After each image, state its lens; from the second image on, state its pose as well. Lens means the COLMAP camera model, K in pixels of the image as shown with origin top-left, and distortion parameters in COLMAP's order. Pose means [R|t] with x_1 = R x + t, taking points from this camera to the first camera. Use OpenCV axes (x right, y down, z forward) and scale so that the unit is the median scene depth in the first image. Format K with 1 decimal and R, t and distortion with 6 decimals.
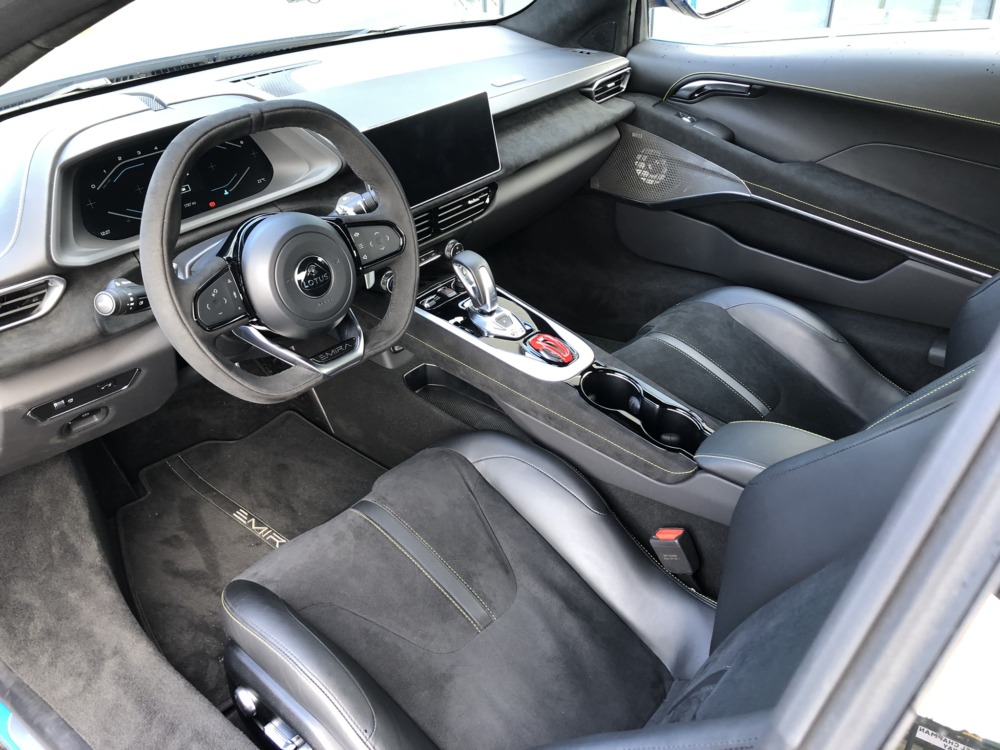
lens RADIAL K [[857.6, 0, 555.2], [0, 857.6, 371.4], [0, 0, 1]] dist [0.071386, -0.146450]
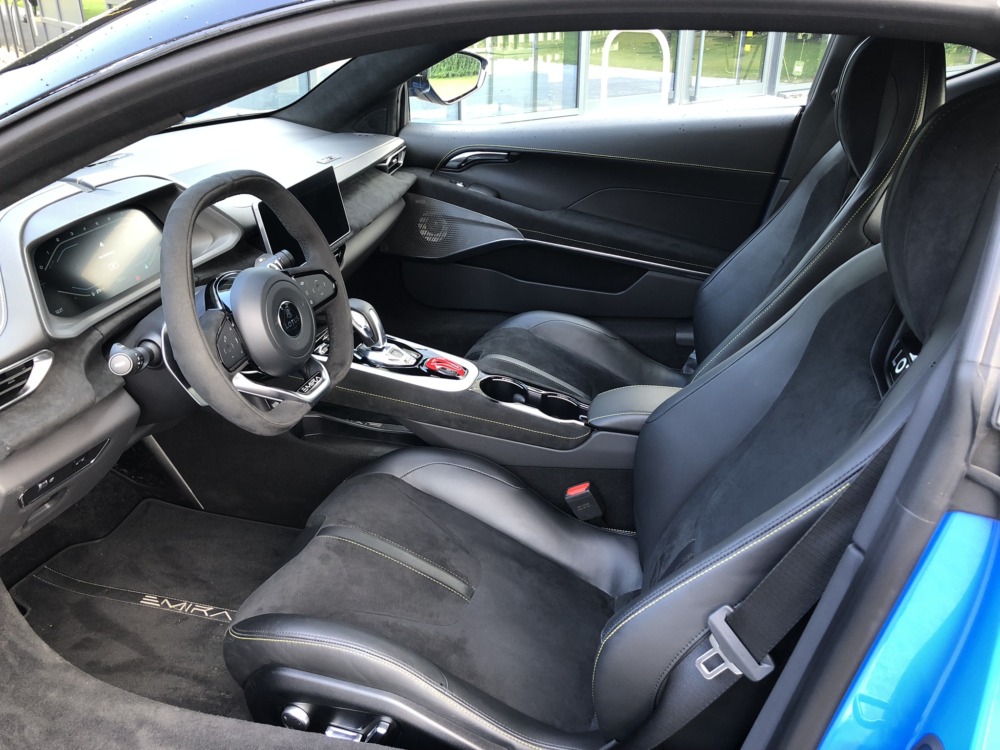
lens RADIAL K [[857.6, 0, 555.2], [0, 857.6, 371.4], [0, 0, 1]] dist [0.071386, -0.146450]
pose [[0.879520, -0.170578, 0.444239, -0.366985], [0.219107, 0.973863, -0.059854, 0.076393], [-0.422418, 0.149978, 0.893907, -0.114004]]
